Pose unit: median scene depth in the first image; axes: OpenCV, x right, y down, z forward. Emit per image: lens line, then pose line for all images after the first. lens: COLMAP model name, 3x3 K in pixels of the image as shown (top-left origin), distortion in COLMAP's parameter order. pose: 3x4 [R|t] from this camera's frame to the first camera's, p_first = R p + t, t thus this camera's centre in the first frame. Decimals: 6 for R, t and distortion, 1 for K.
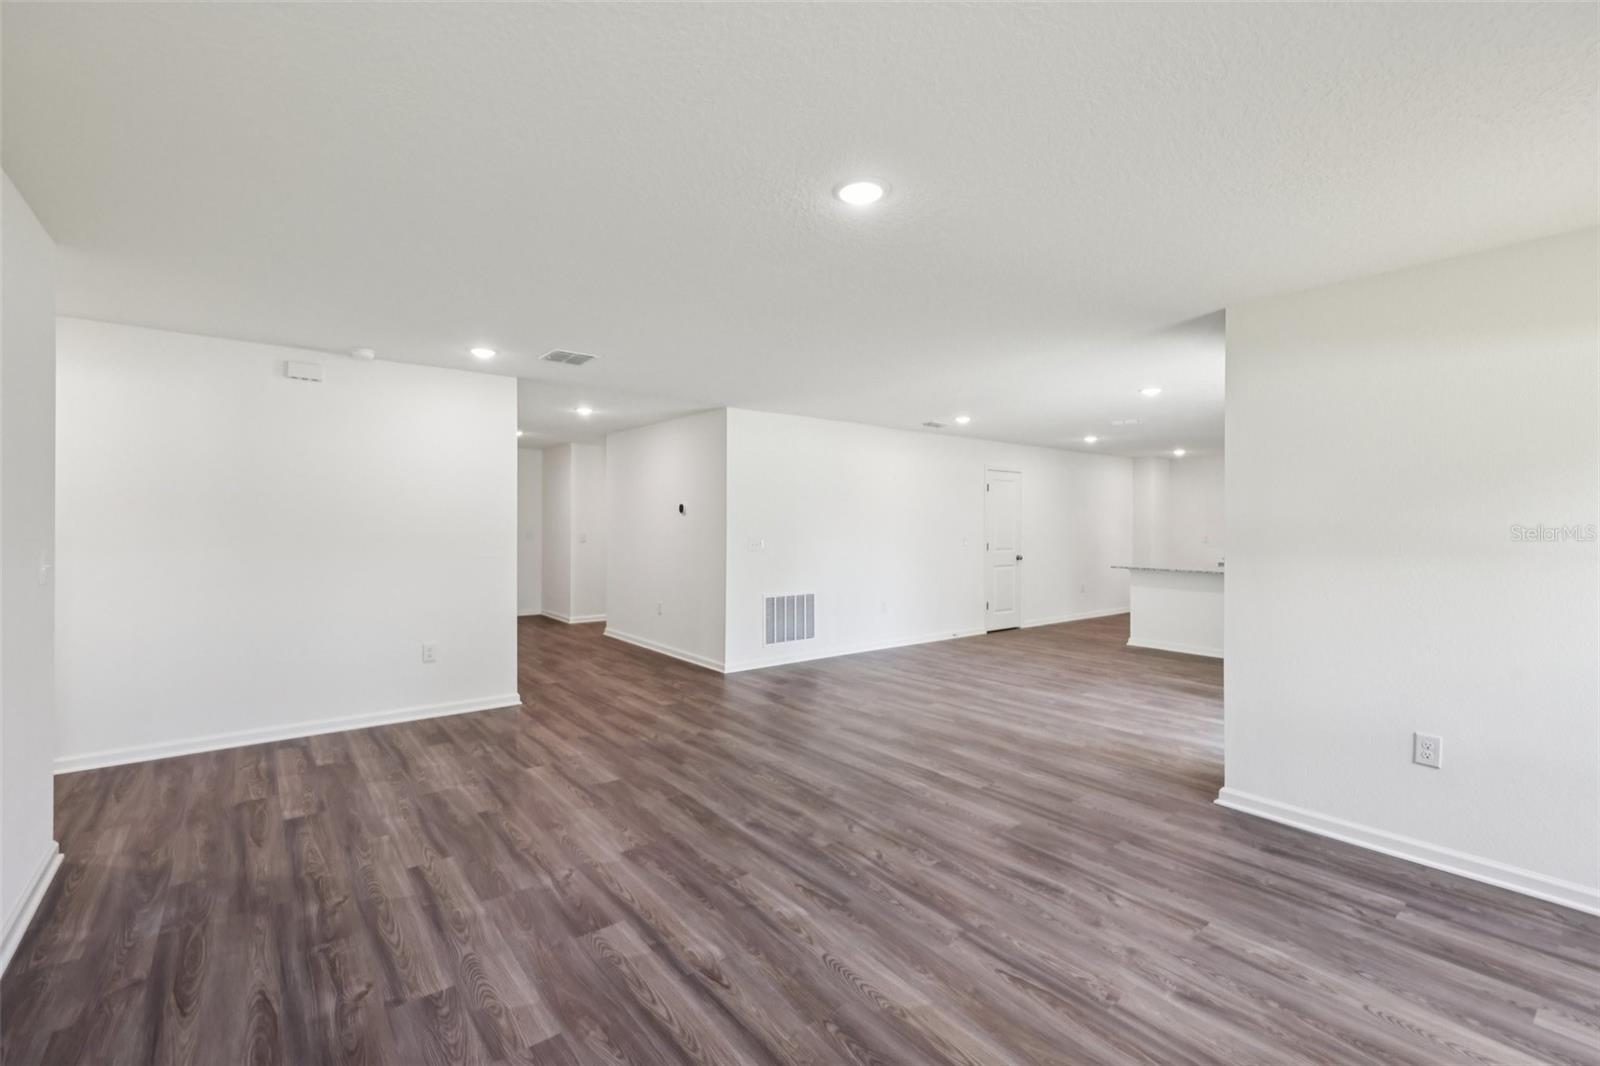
lens RADIAL K [[685.8, 0, 794.0], [0, 685.8, 531.3], [0, 0, 1]] dist [0.016390, -0.007582]
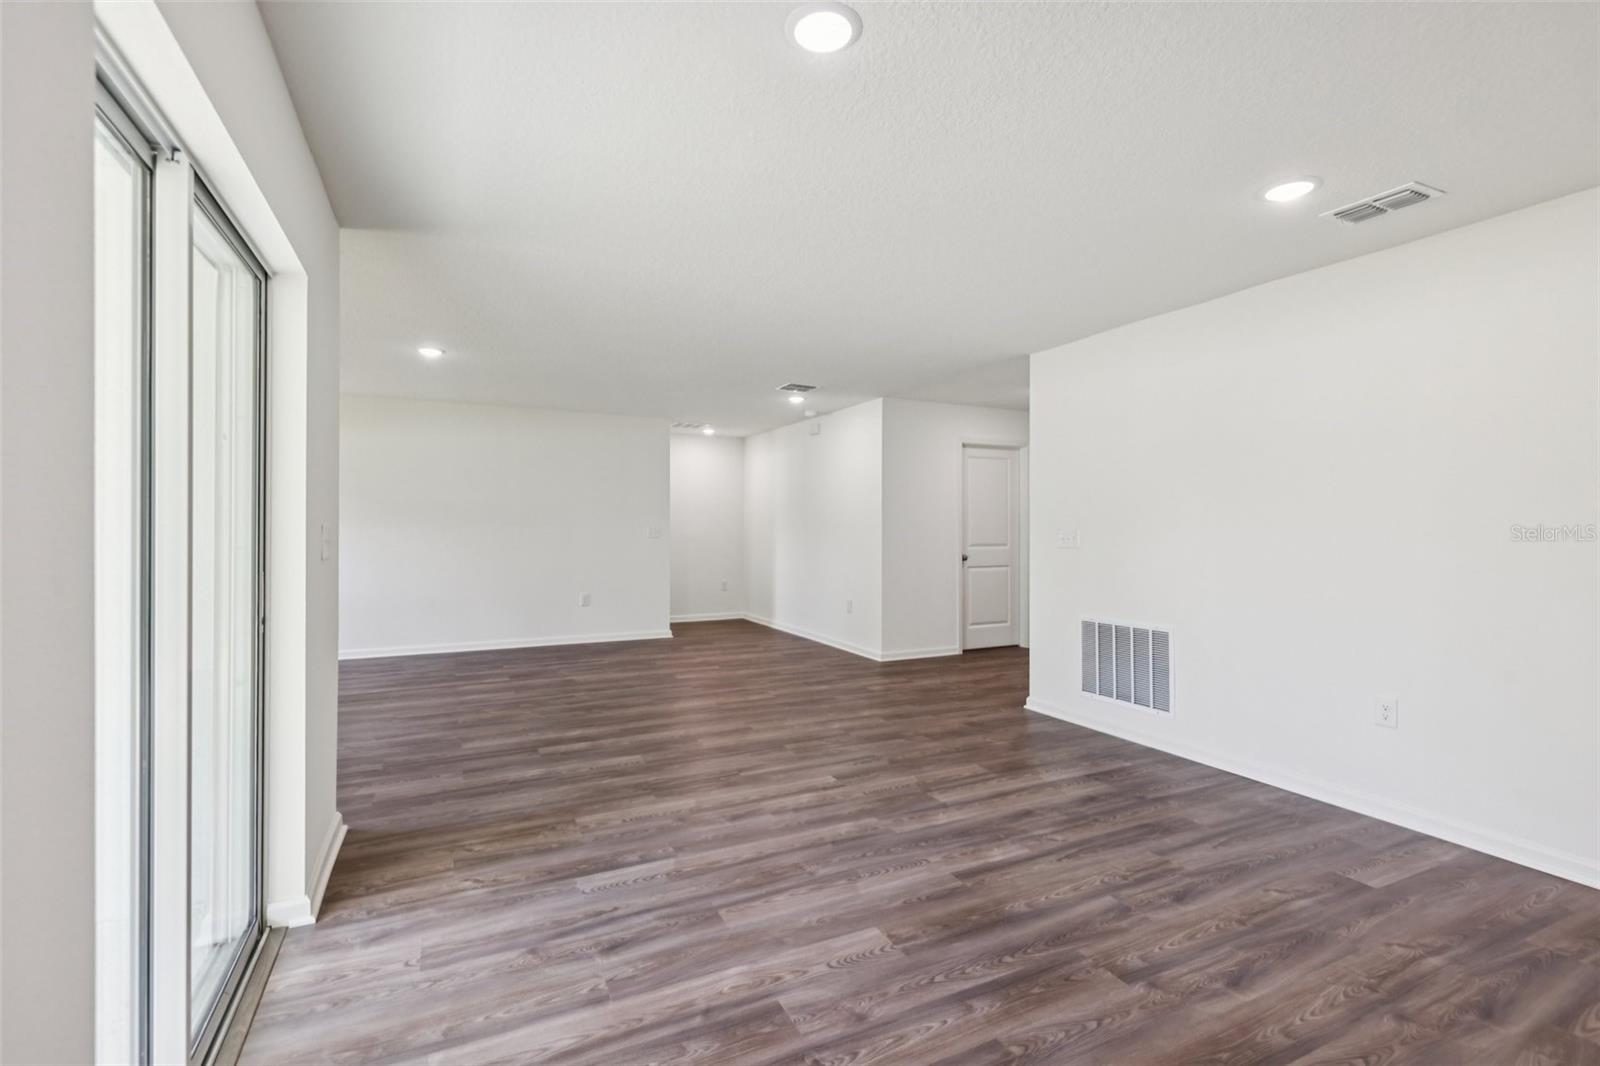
lens RADIAL K [[715.2, 0, 791.5], [0, 715.2, 525.0], [0, 0, 1]] dist [0.018868, -0.010069]
pose [[-0.213863, -0.006933, -0.976839, 1.312048], [-0.013691, 0.999898, -0.004100, 0.024069], [0.976768, 0.012497, -0.213936, 1.660279]]
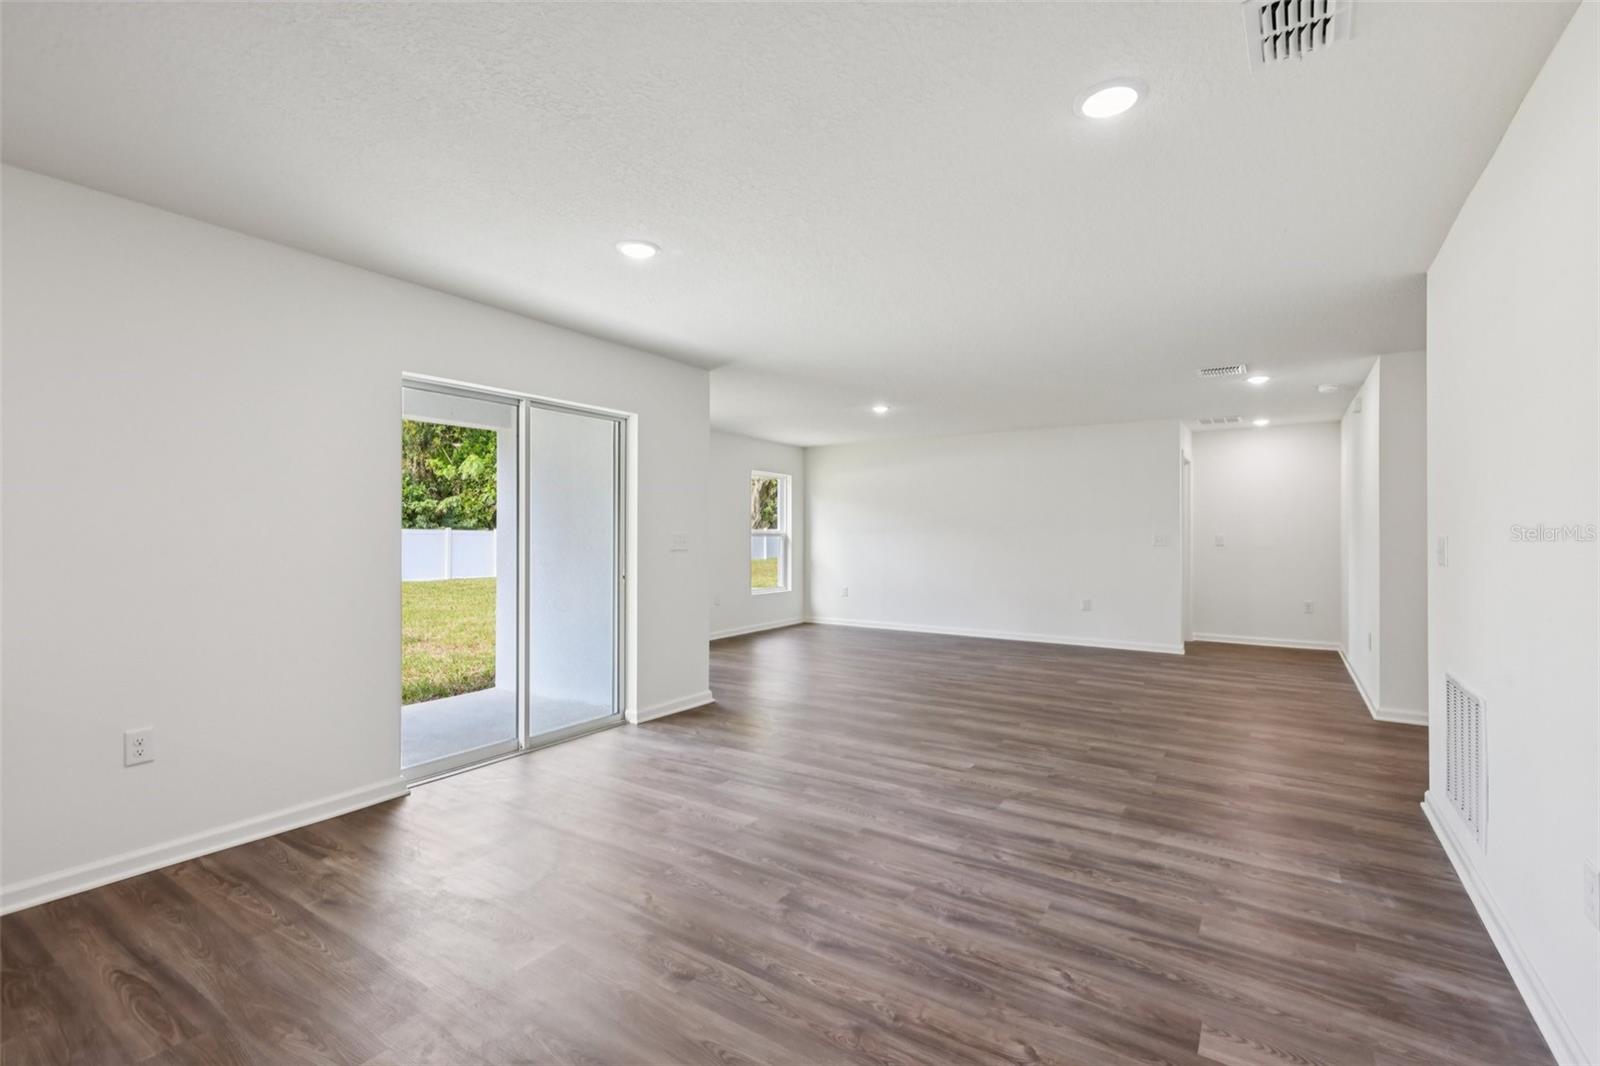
lens RADIAL K [[715.2, 0, 791.5], [0, 715.2, 525.0], [0, 0, 1]] dist [0.018868, -0.010069]
pose [[-0.951983, -0.010965, -0.305954, 0.906173], [-0.010592, 0.999940, -0.002880, 0.015214], [0.305967, 0.000499, -0.952042, 2.466410]]
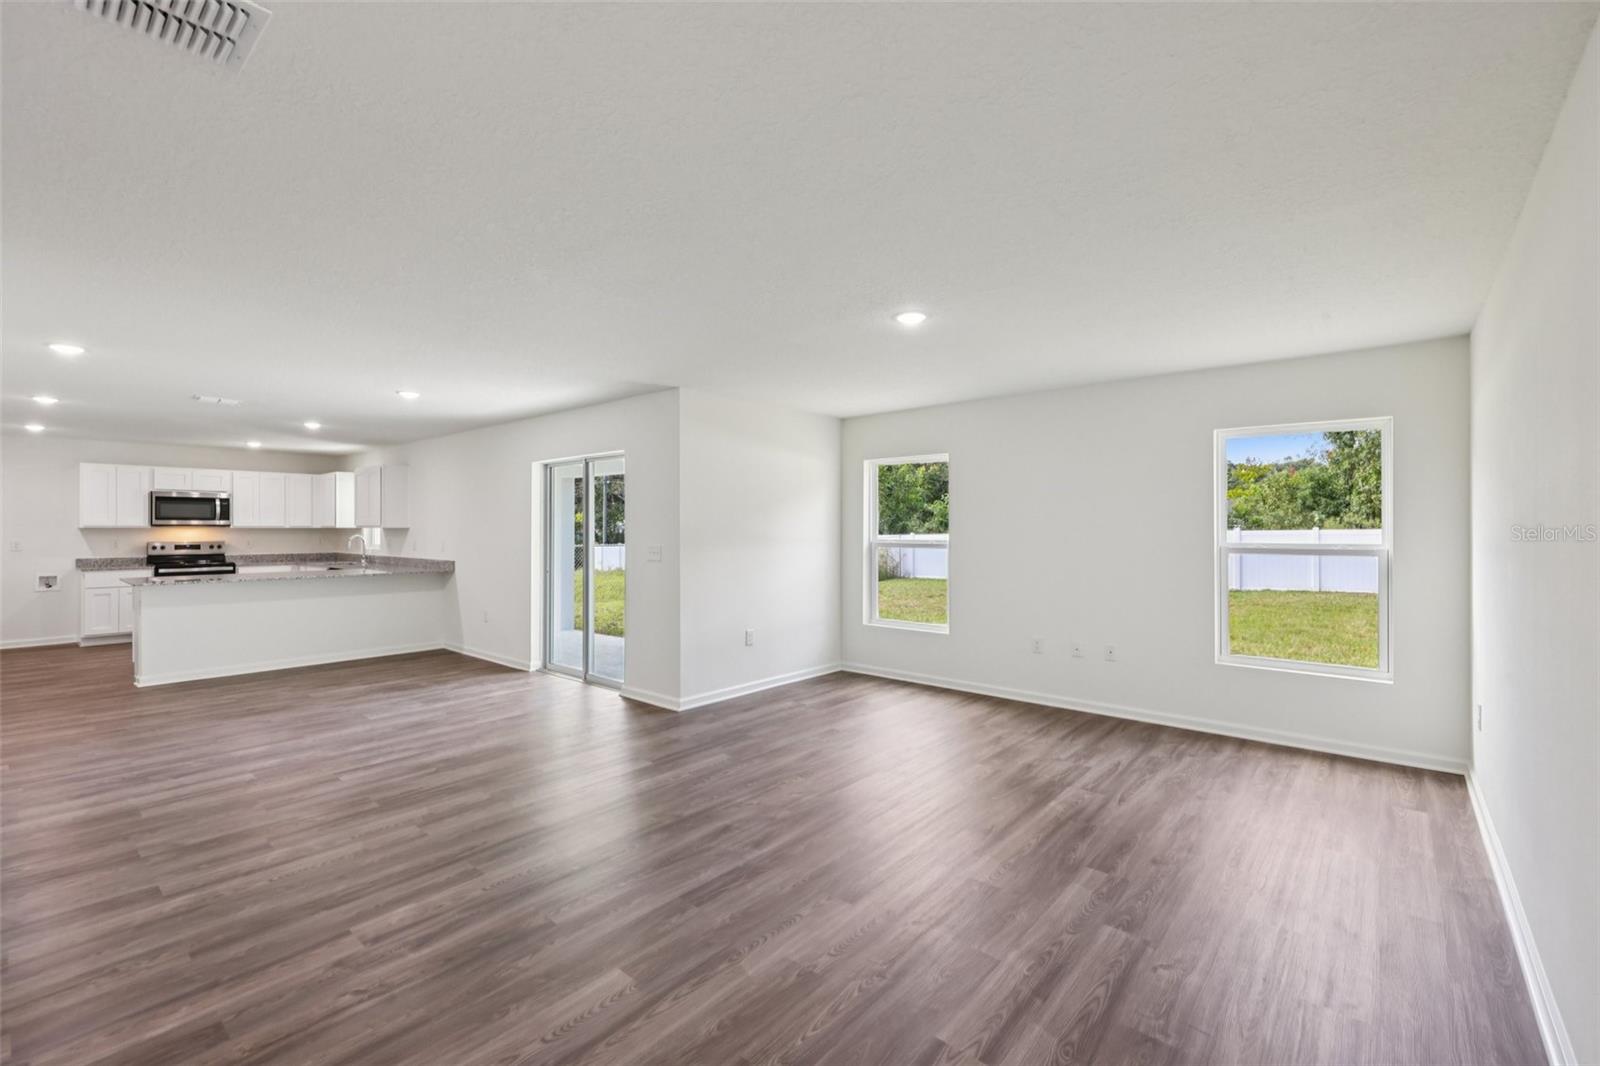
lens RADIAL K [[685.8, 0, 794.0], [0, 685.8, 531.3], [0, 0, 1]] dist [0.016390, -0.007582]
pose [[-0.187399, -0.008444, 0.982248, -0.893575], [0.008965, 0.999907, 0.010306, -0.015412], [-0.982243, 0.010737, -0.187306, 1.004042]]
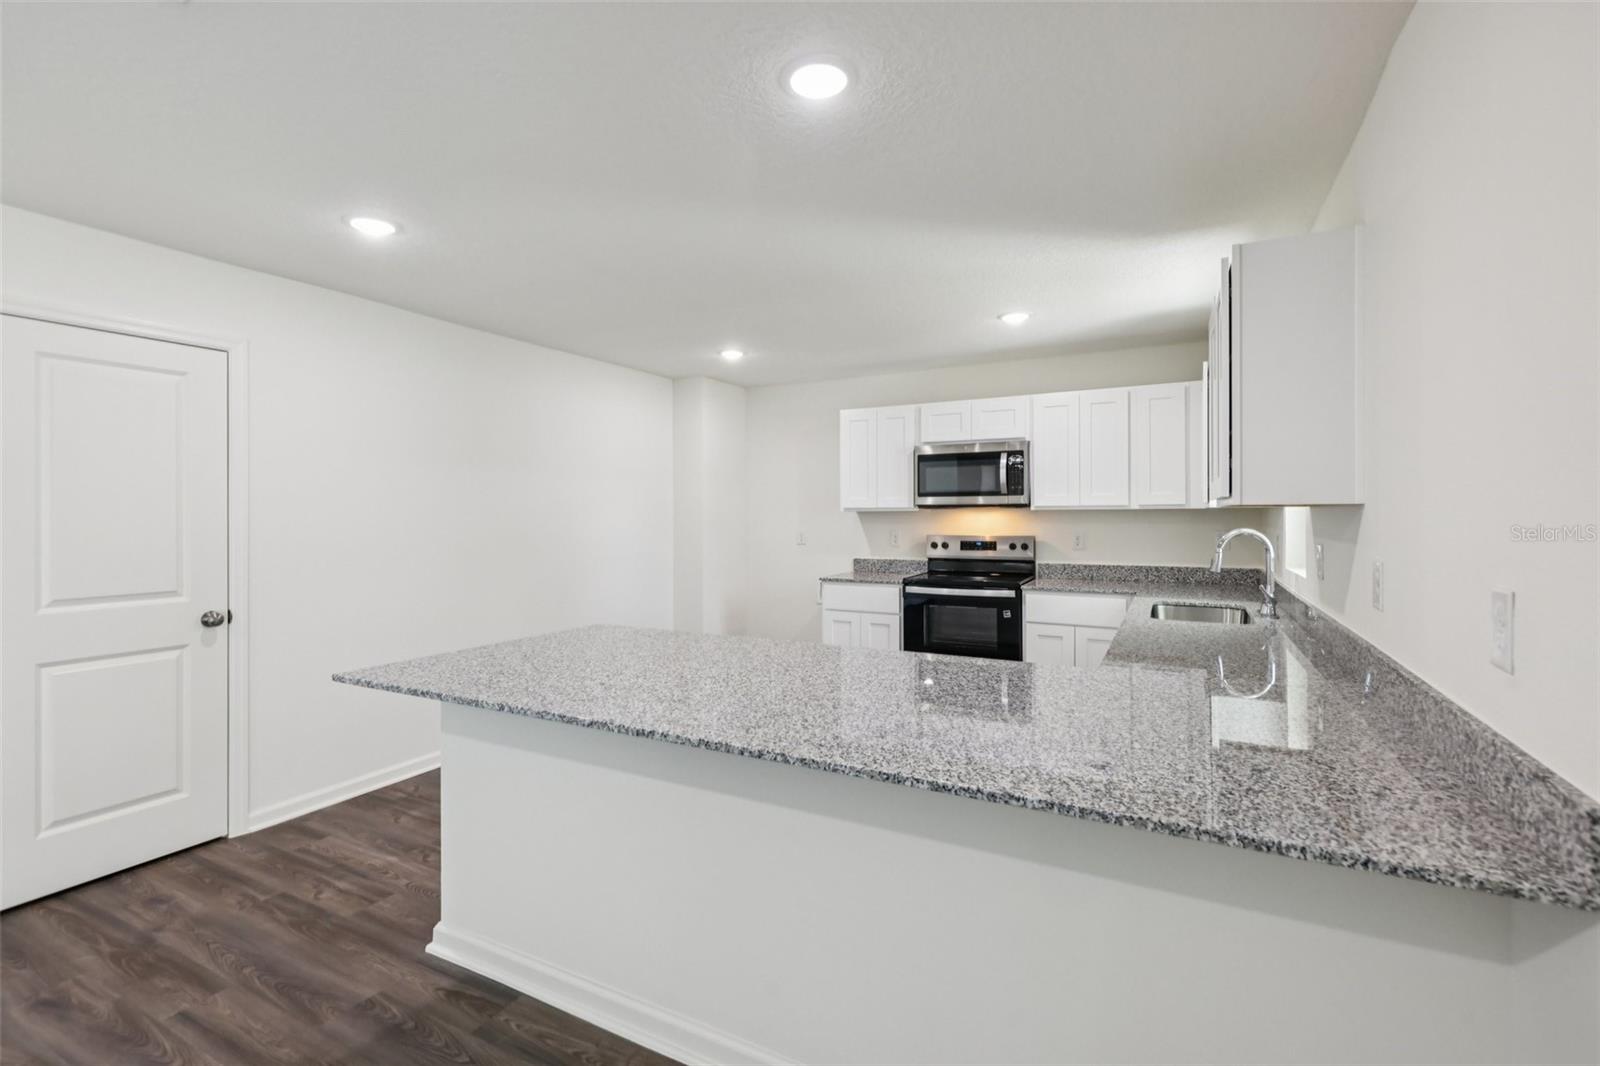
lens RADIAL K [[719.3, 0, 792.7], [0, 719.3, 513.7], [0, 0, 1]] dist [0.002928, 0.000027]
pose [[0.914871, -0.008968, 0.403647, 1.149002], [0.012628, 0.999900, -0.006404, -0.010927], [-0.403549, 0.010956, 0.914892, 1.557368]]
